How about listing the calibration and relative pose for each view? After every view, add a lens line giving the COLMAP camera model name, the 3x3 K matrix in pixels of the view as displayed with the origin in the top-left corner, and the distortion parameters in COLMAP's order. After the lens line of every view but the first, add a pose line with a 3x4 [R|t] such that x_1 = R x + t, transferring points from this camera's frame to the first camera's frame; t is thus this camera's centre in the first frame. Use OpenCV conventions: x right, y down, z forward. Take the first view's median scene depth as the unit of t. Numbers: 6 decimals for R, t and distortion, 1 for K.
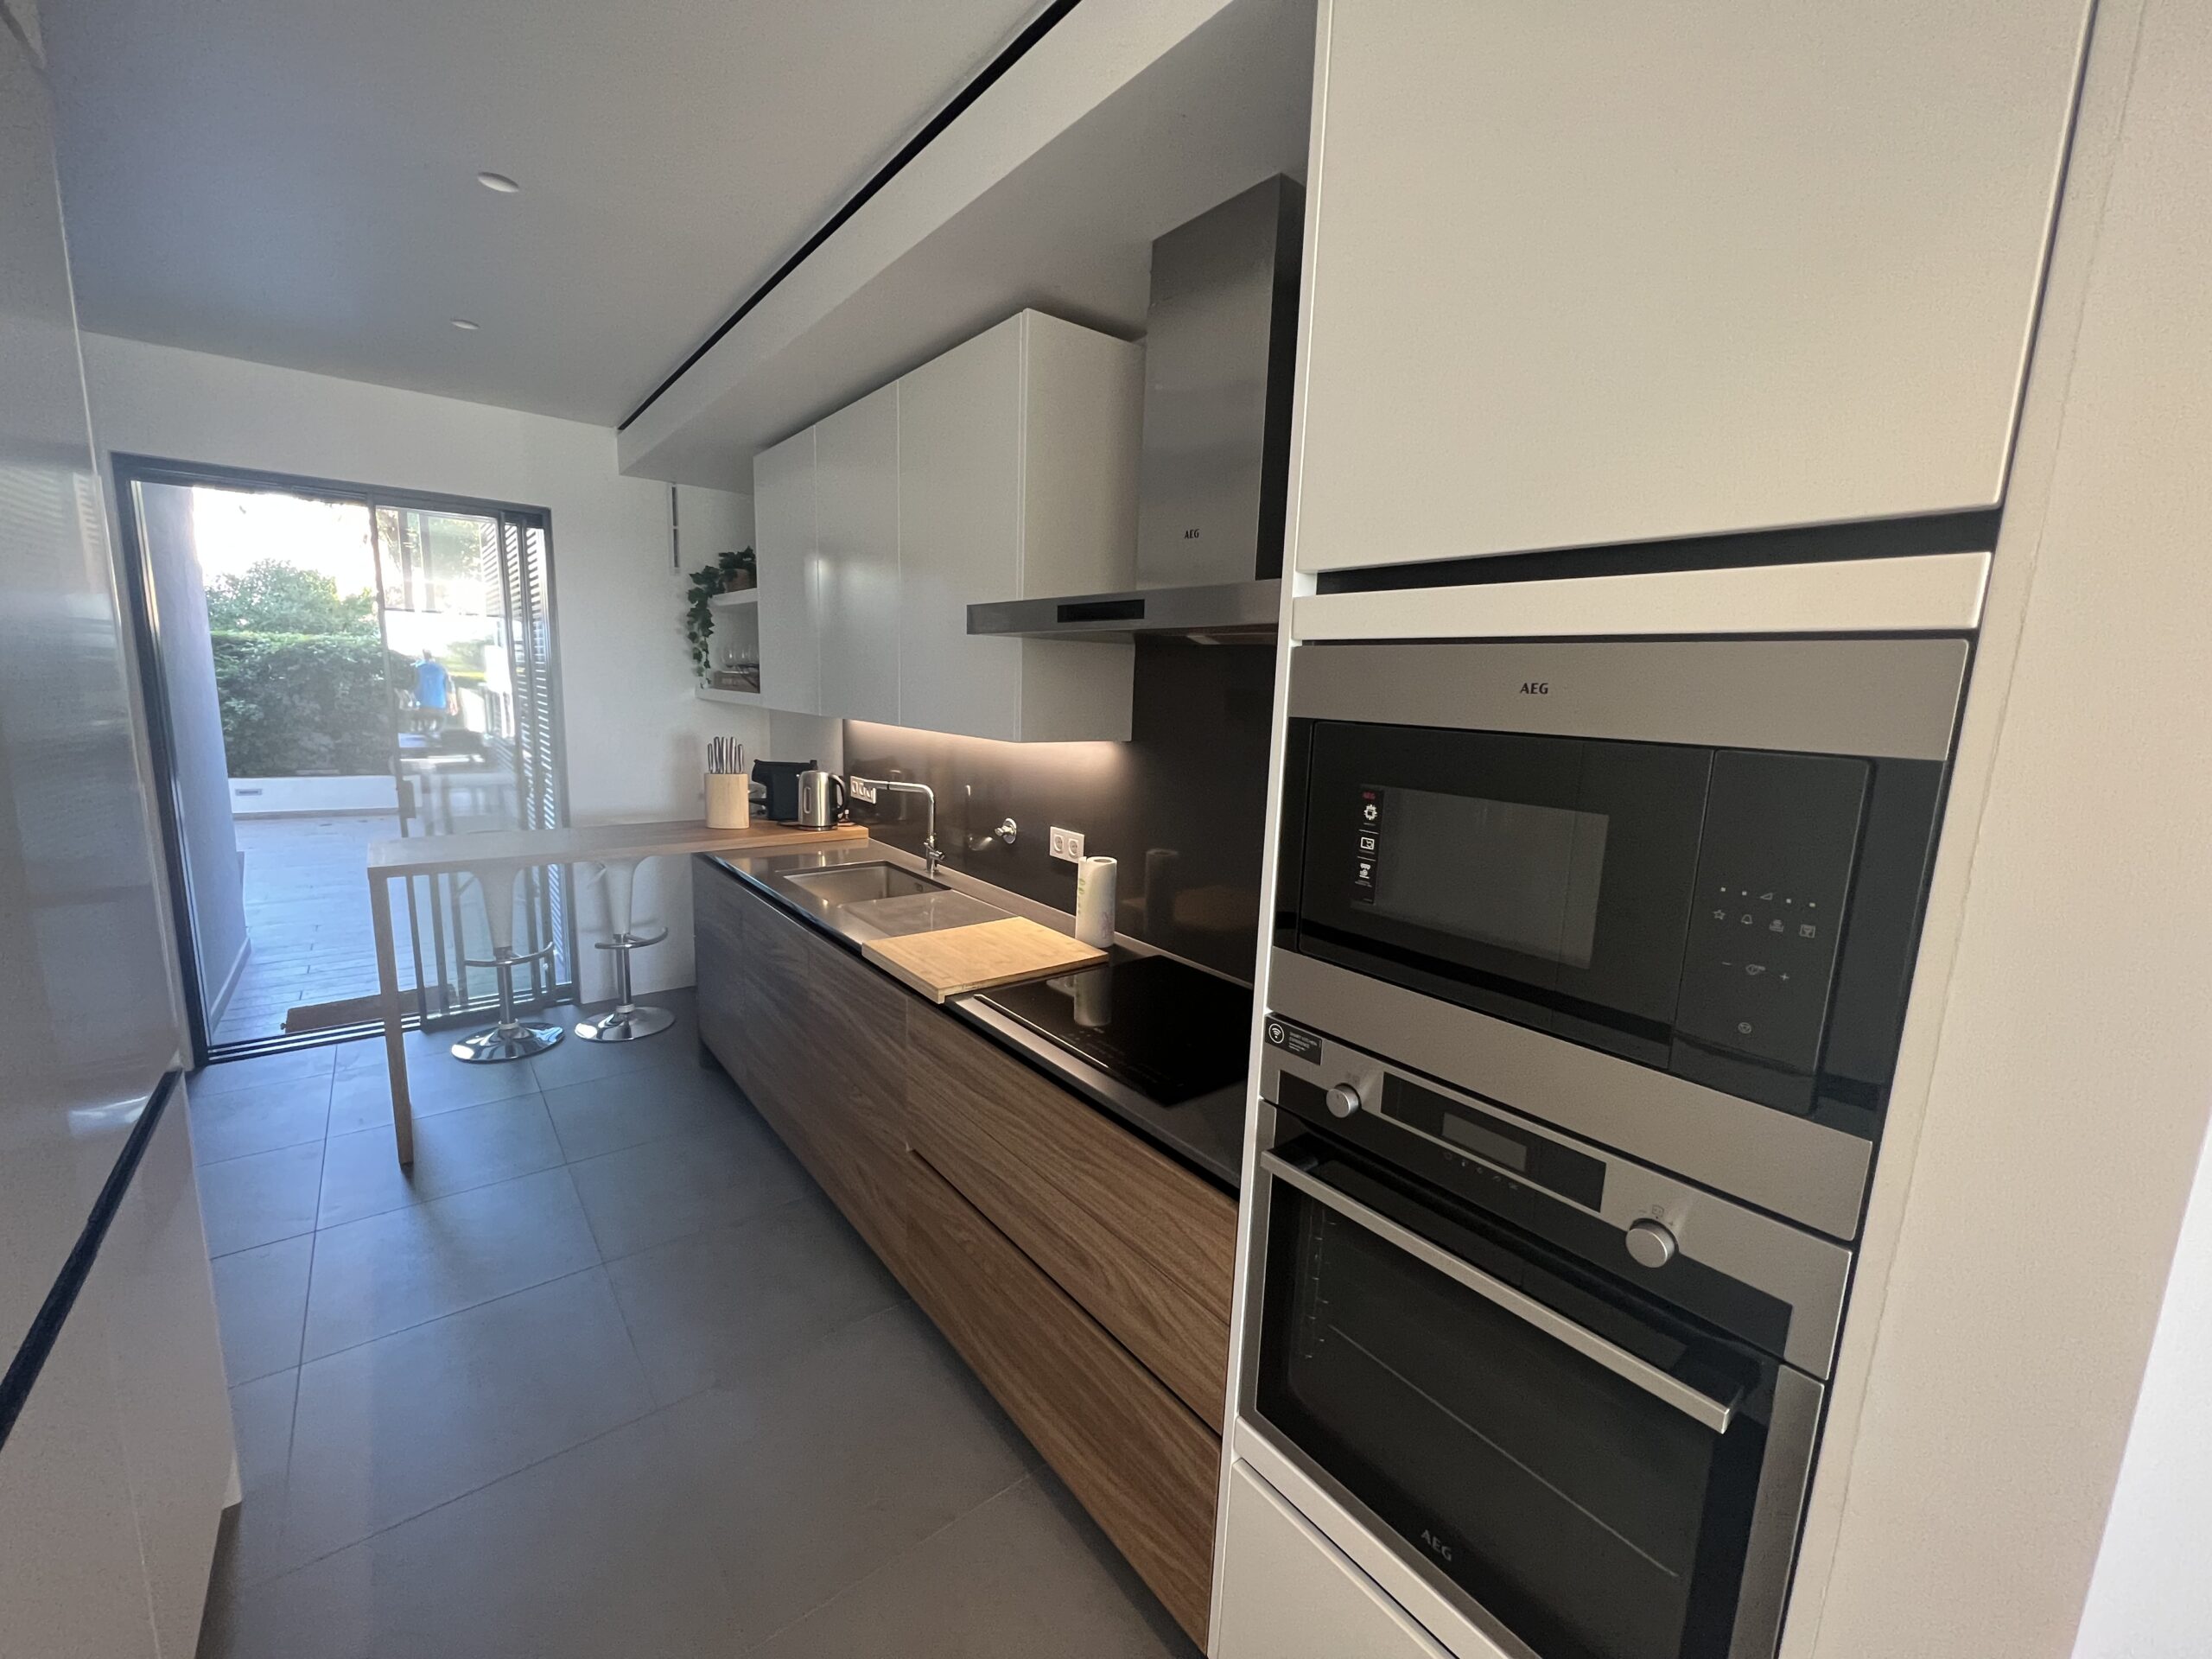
lens RADIAL K [[887.3, 0, 1097.1], [0, 887.3, 825.5], [0, 0, 1]] dist [-0.001583, 0.001401]
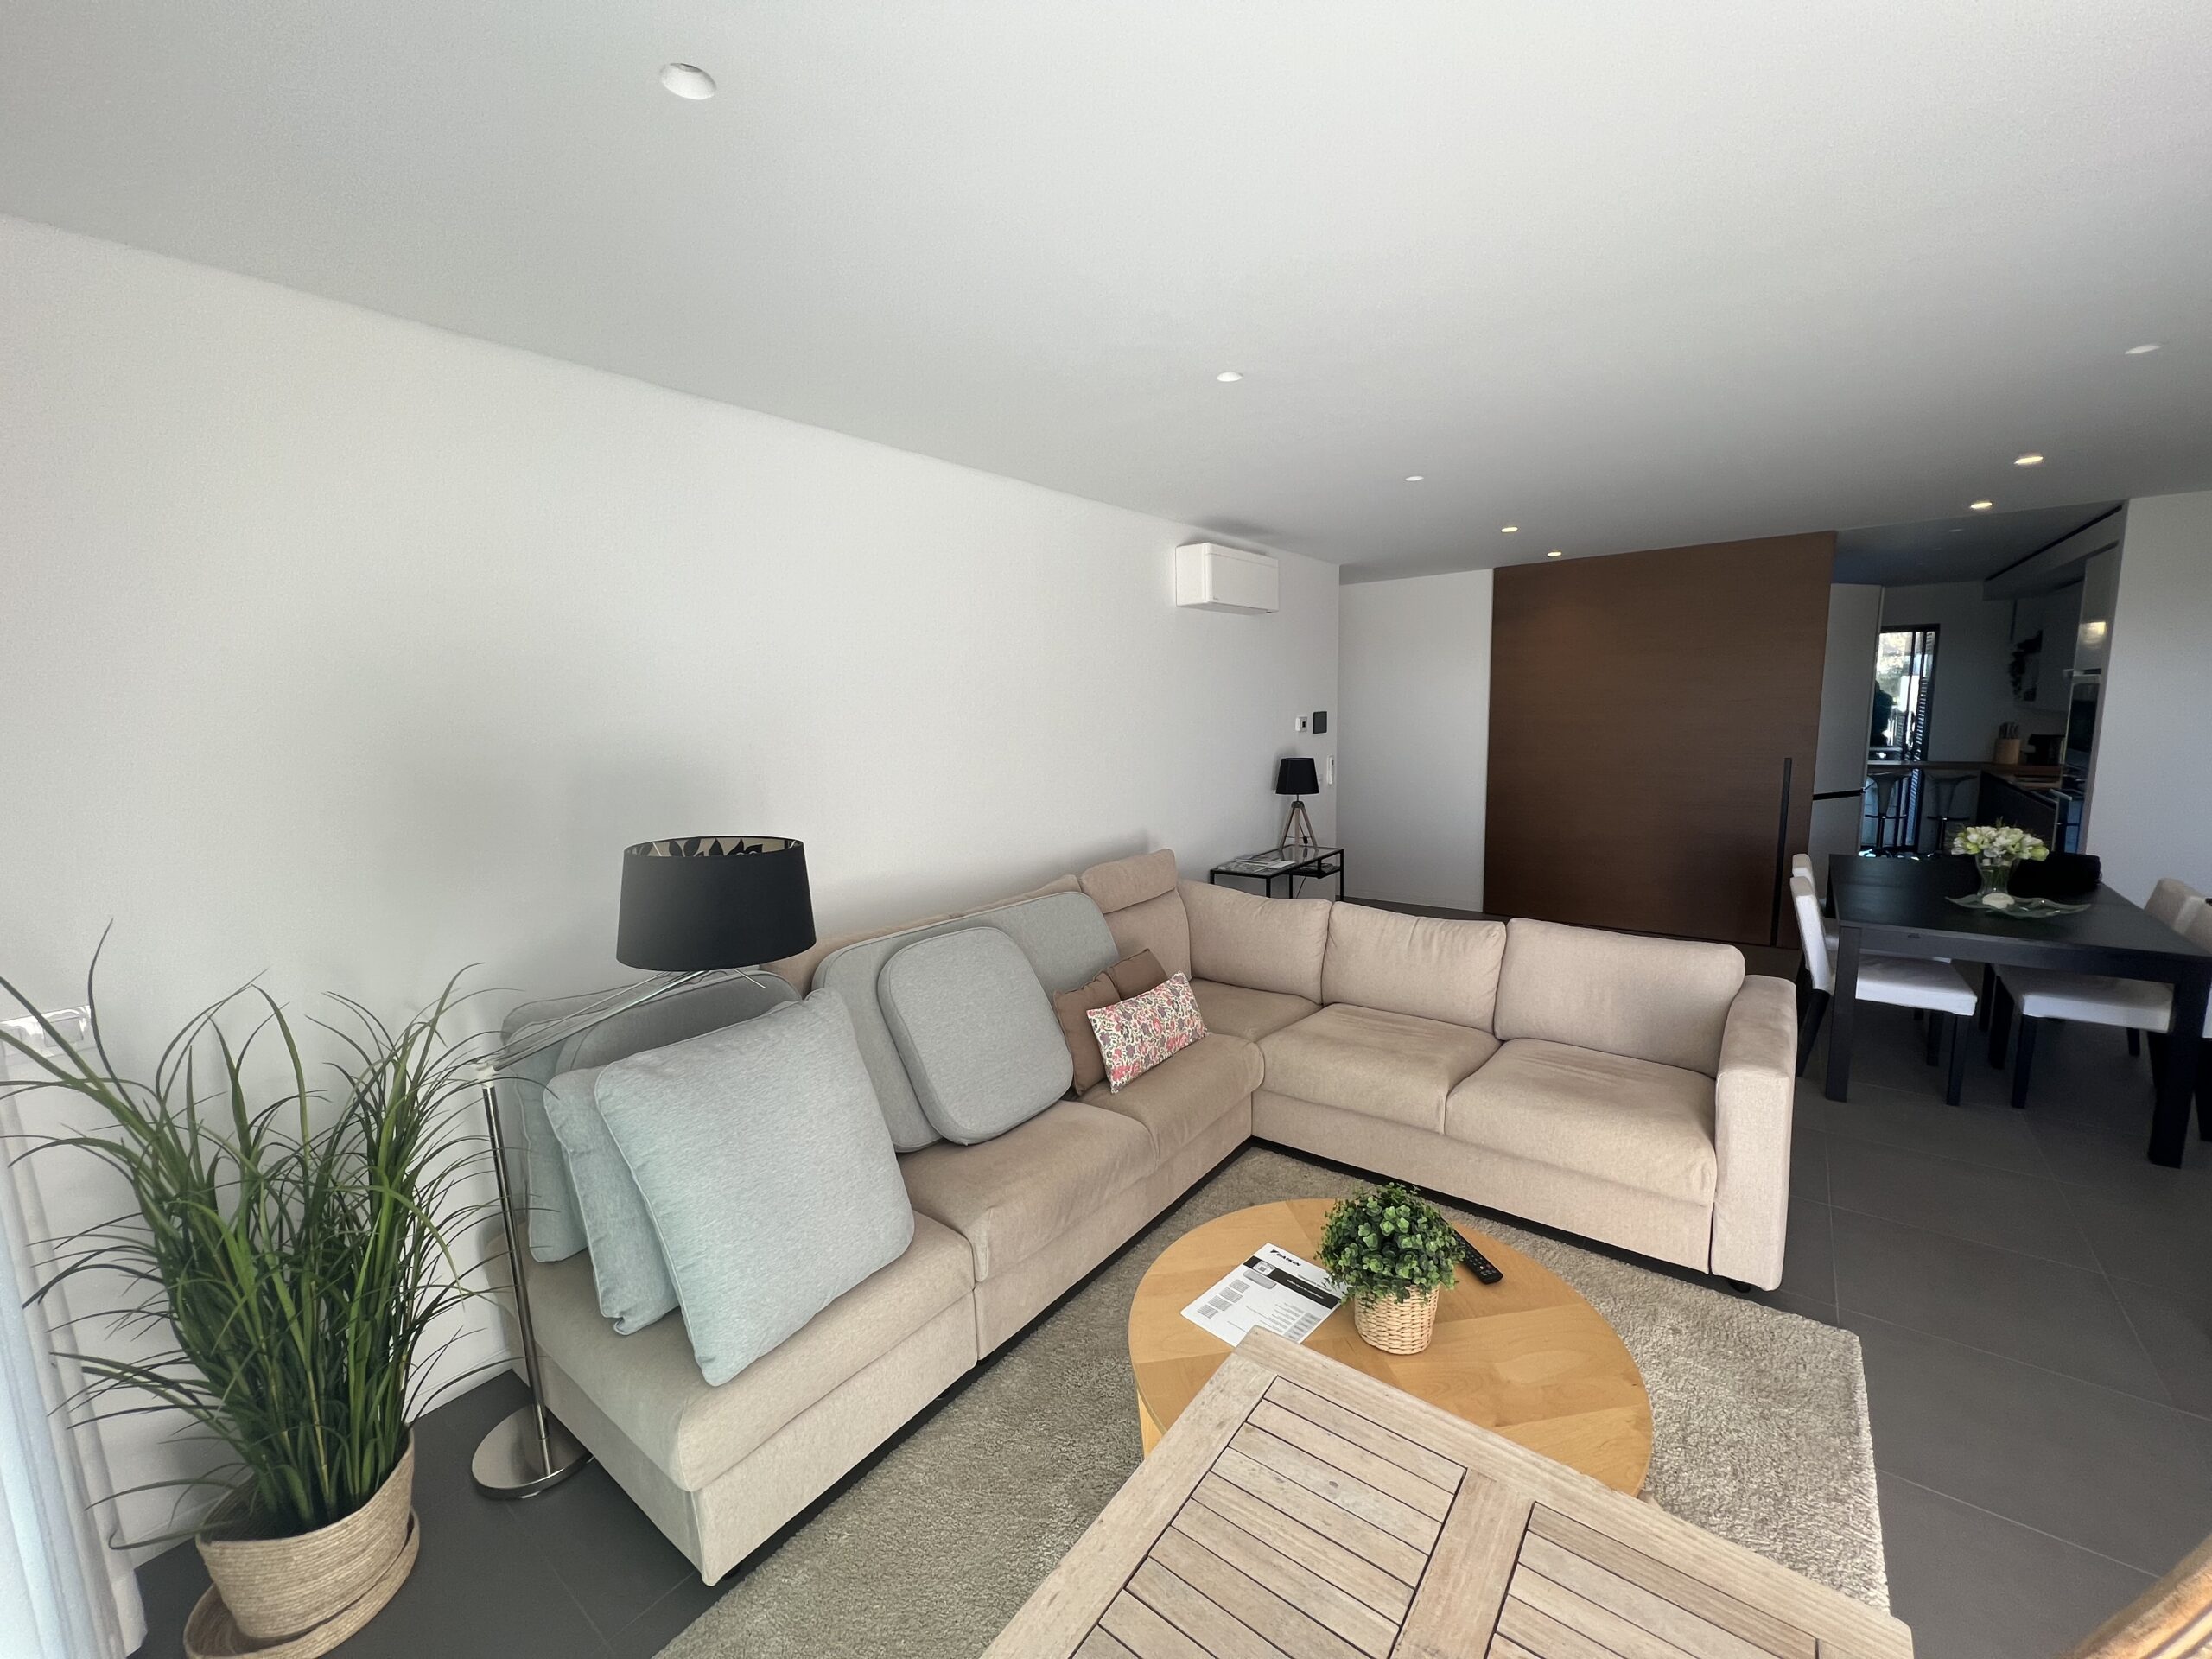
lens RADIAL K [[883.2, 0, 1099.0], [0, 883.2, 820.7], [0, 0, 1]] dist [-0.000355, 0.000504]
pose [[0.253630, 0.099162, -0.962205, 1.073475], [-0.110572, 0.991183, 0.073003, 0.218552], [0.960961, 0.087877, 0.262358, -1.633692]]
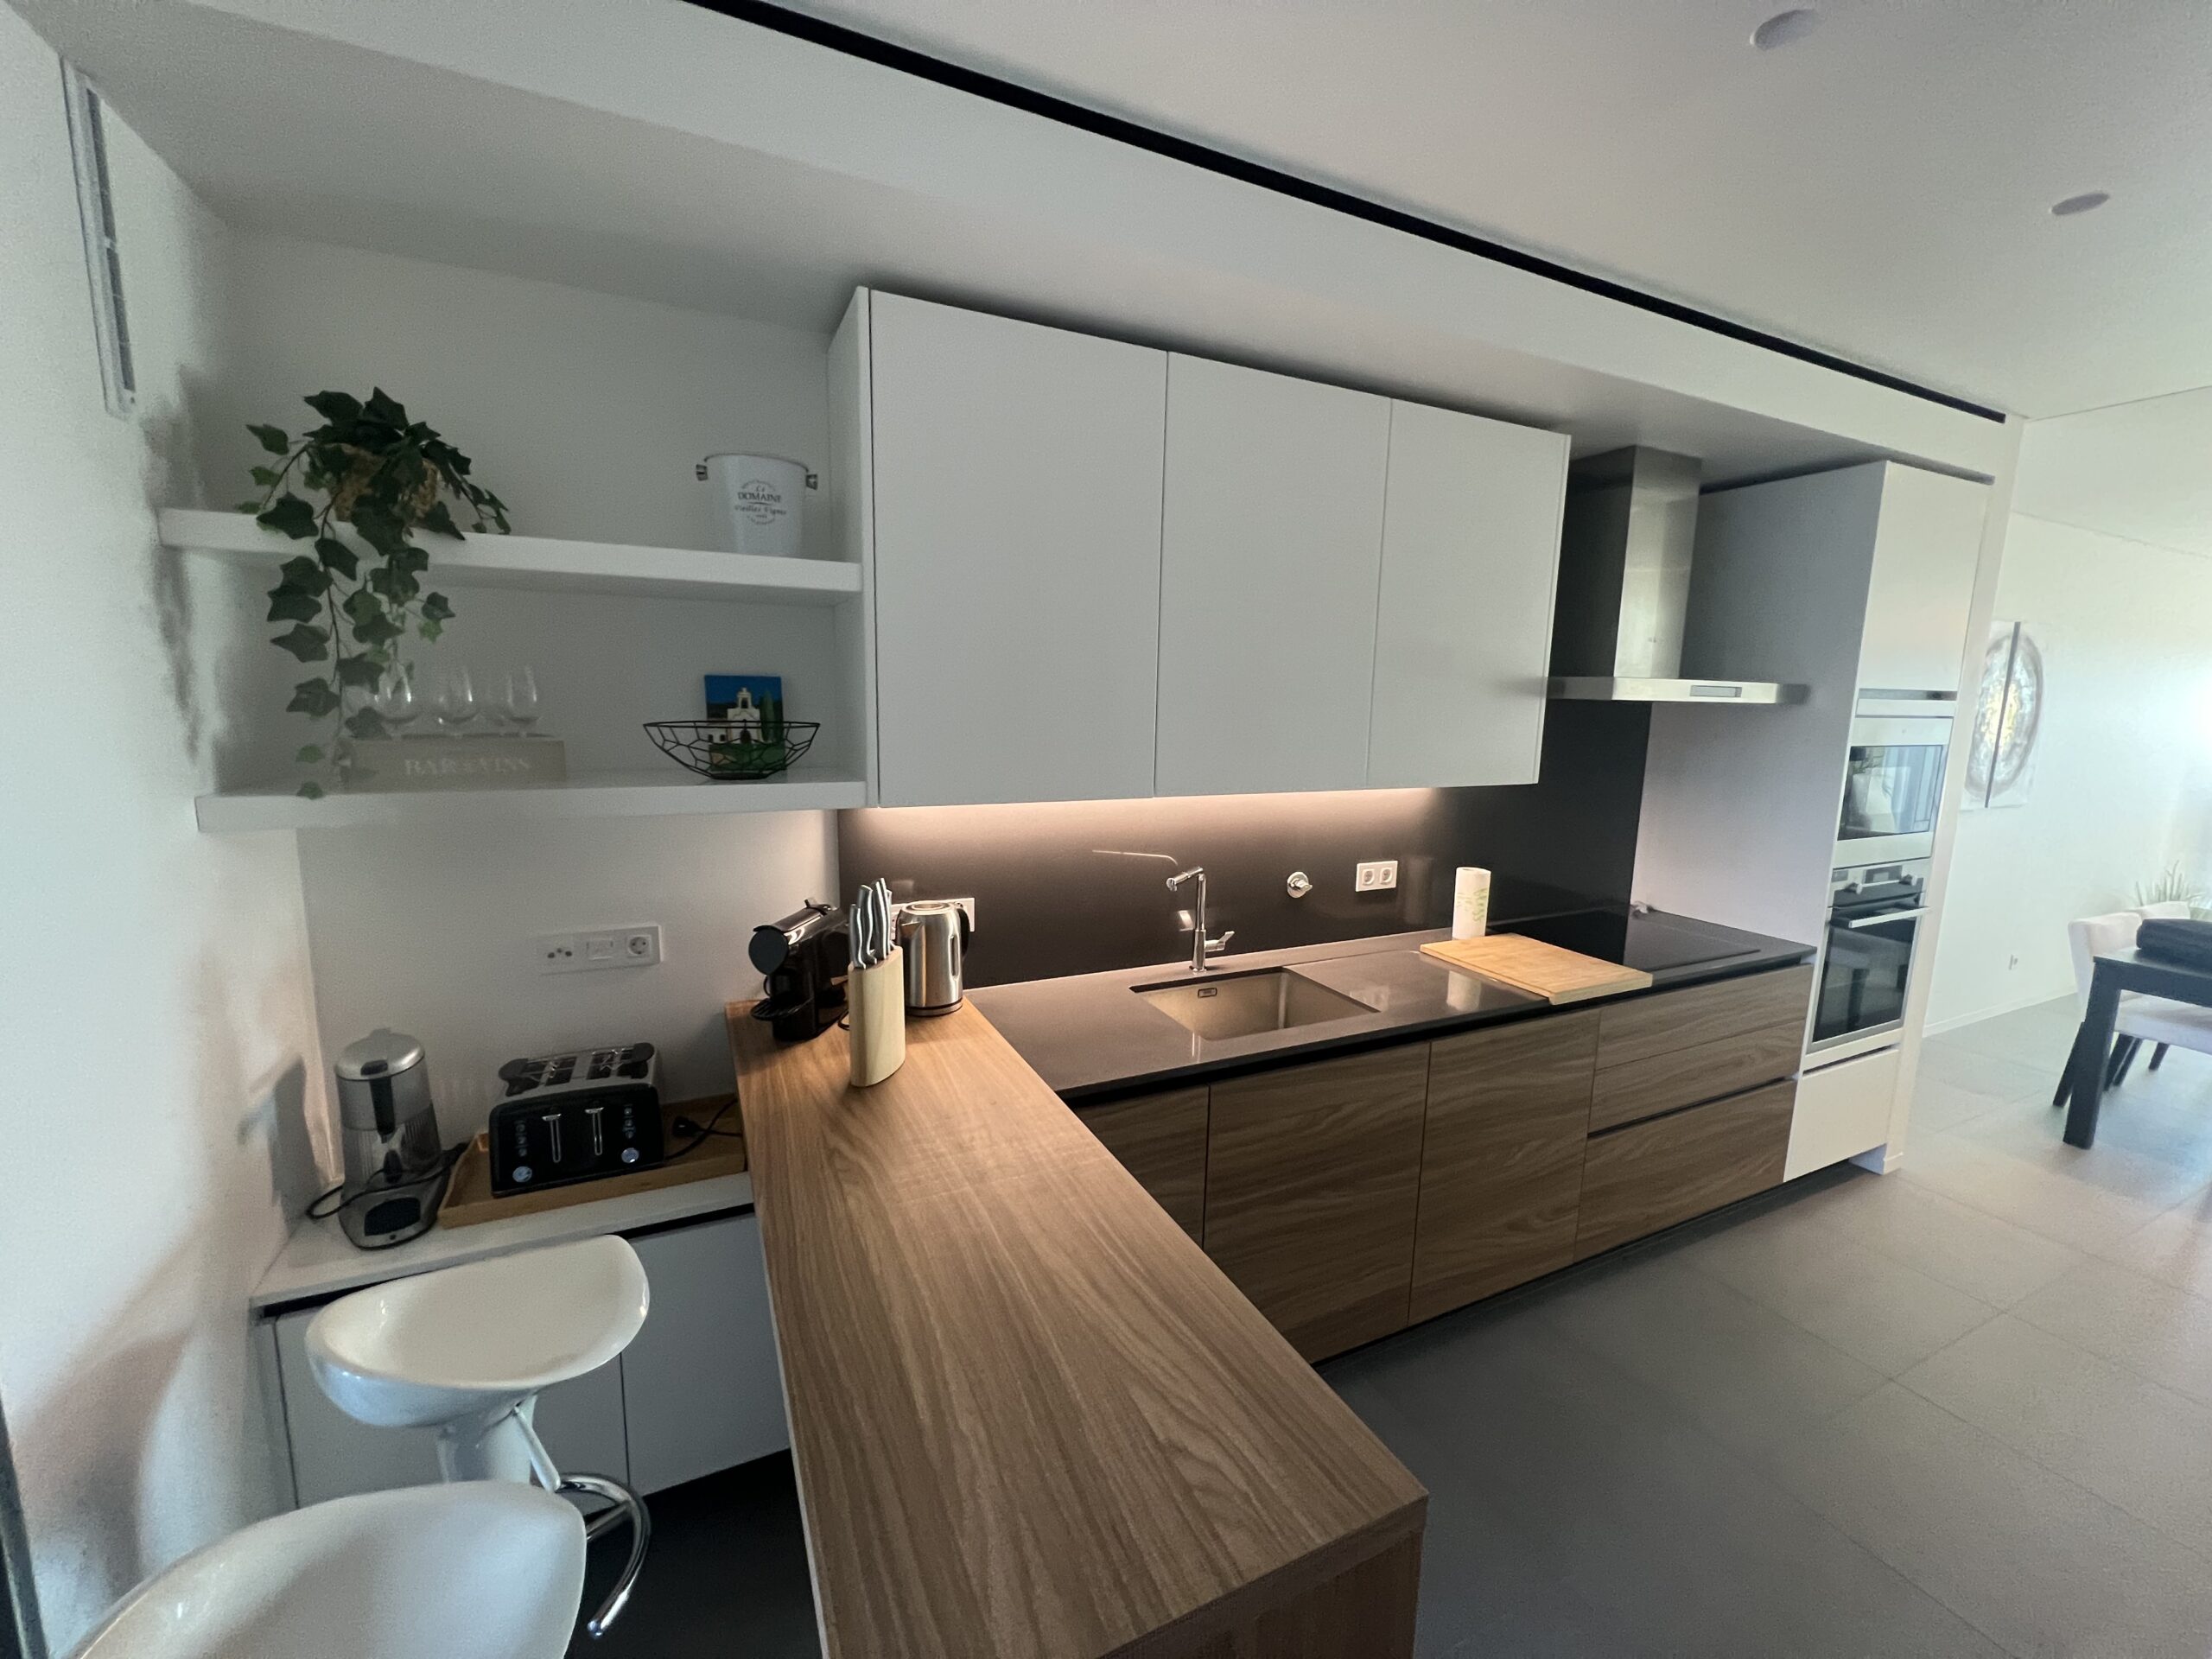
lens RADIAL K [[883.2, 0, 1101.2], [0, 883.2, 829.6], [0, 0, 1]] dist [-0.000355, 0.000504]
pose [[0.222304, -0.175998, 0.958961, -0.754179], [0.148838, 0.978170, 0.145020, -0.159634], [-0.963550, 0.110492, 0.243646, 0.696215]]
